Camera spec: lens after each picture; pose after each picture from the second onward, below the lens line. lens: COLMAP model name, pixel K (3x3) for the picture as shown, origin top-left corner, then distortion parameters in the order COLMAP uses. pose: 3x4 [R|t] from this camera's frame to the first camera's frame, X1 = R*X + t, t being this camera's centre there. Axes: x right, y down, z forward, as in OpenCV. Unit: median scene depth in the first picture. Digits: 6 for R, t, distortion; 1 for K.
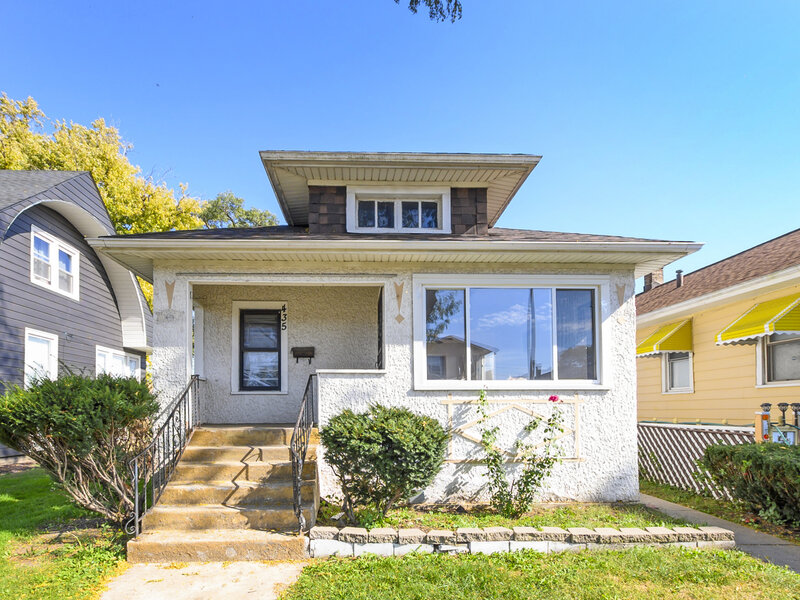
lens RADIAL K [[402.1, 0, 400.0], [0, 402.1, 300.0], [0, 0, 1]] dist [0.004664, -0.000687]
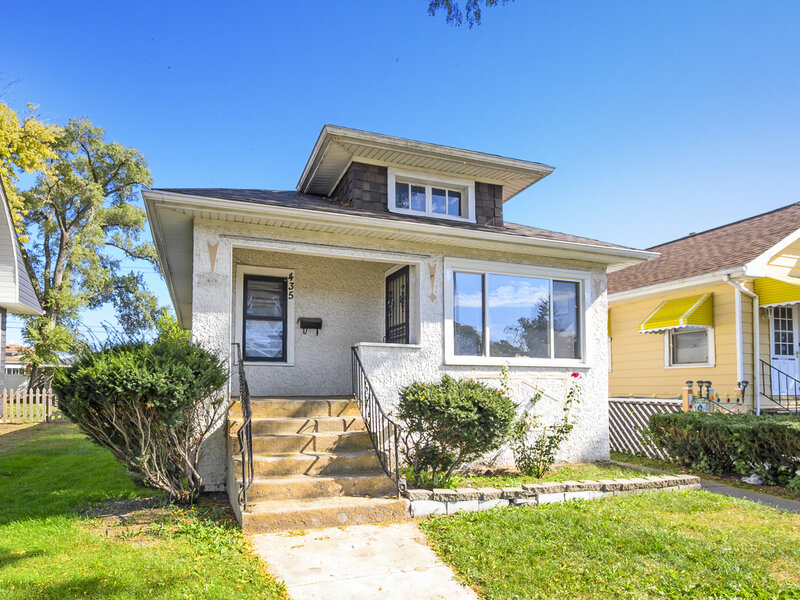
lens RADIAL K [[422.2, 0, 400.1], [0, 422.2, 255.3], [0, 0, 1]] dist [0.000596, 0.000567]
pose [[0.959799, 0.091191, 0.265462, -0.388072], [-0.081839, 0.995579, -0.046105, -0.006452], [-0.268493, 0.022526, 0.963018, -0.065569]]
